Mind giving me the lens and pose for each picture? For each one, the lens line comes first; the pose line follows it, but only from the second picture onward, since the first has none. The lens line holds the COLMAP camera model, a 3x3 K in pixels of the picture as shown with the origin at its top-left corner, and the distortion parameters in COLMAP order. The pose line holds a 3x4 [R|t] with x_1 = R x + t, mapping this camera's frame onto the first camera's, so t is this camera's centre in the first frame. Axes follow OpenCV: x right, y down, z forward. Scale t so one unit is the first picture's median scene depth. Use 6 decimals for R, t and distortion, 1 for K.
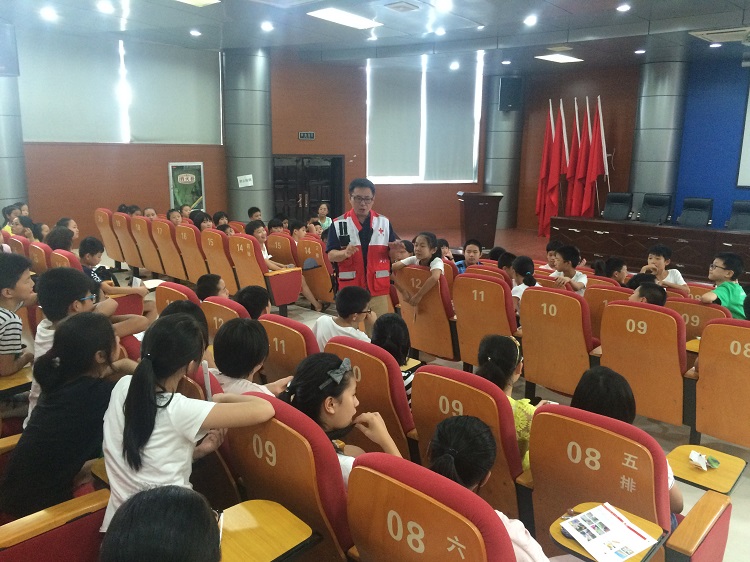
lens RADIAL K [[624.1, 0, 375.0], [0, 624.1, 281.0], [0, 0, 1]] dist [0.102807, -0.136215]
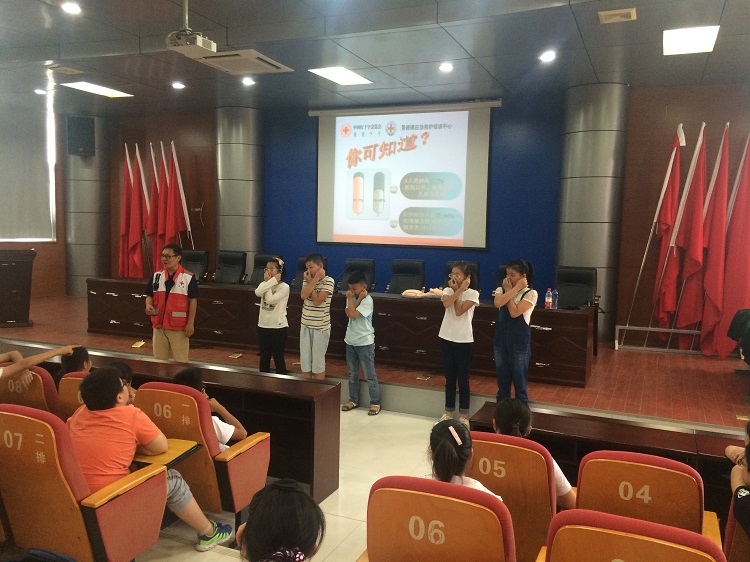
lens RADIAL K [[624.1, 0, 375.0], [0, 624.1, 281.0], [0, 0, 1]] dist [0.102807, -0.136215]
pose [[0.930544, -0.026111, 0.365248, 0.302922], [0.067509, 0.992590, -0.101034, 0.005196], [-0.359903, 0.118674, 0.925411, 0.125585]]
